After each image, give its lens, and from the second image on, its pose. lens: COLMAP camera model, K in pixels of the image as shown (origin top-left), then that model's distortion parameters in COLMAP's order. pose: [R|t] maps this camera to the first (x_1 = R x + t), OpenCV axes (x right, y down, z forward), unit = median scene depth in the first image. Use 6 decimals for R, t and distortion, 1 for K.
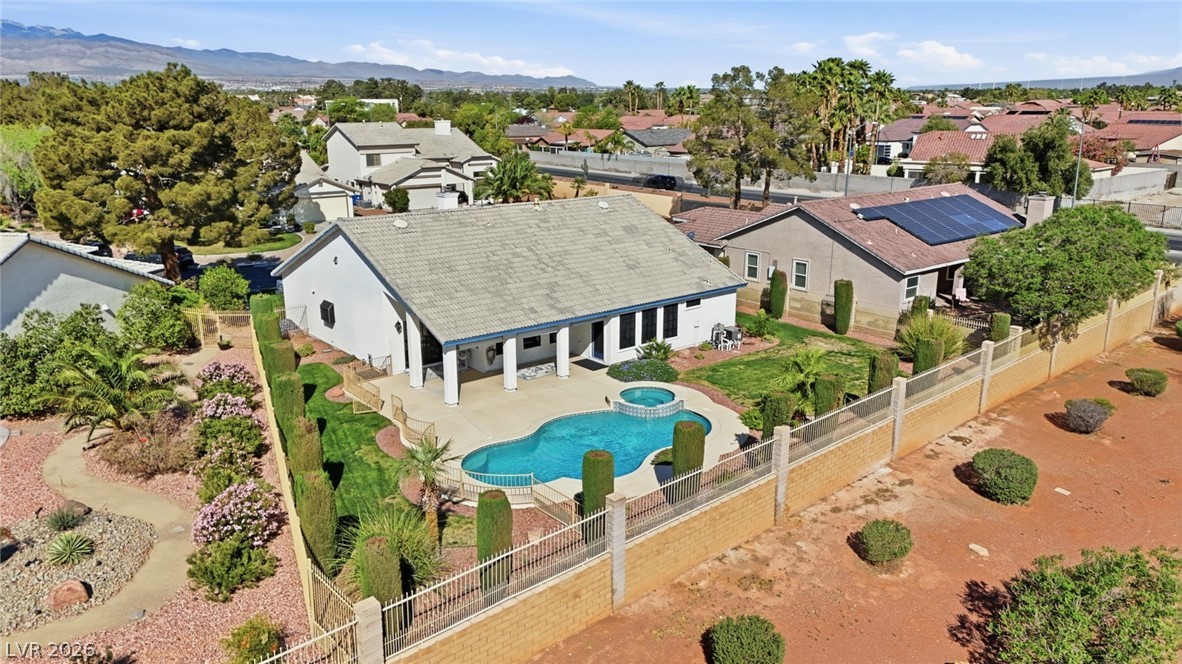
lens RADIAL K [[867.3, 0, 591.0], [0, 867.3, 332.0], [0, 0, 1]] dist [0.080510, -0.075122]
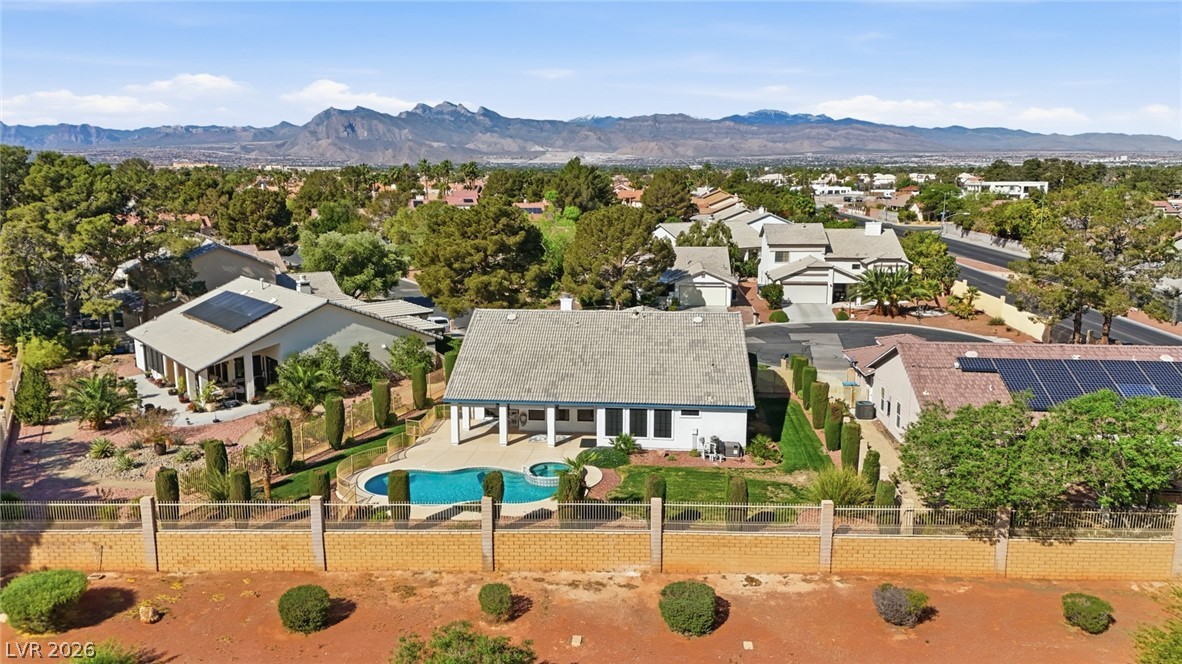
lens RADIAL K [[867.3, 0, 591.0], [0, 867.3, 332.0], [0, 0, 1]] dist [0.080510, -0.075122]
pose [[0.722373, 0.128229, -0.679511, 0.802666], [-0.182391, 0.983190, -0.008360, -0.106752], [0.667017, 0.129976, 0.733618, 0.053314]]
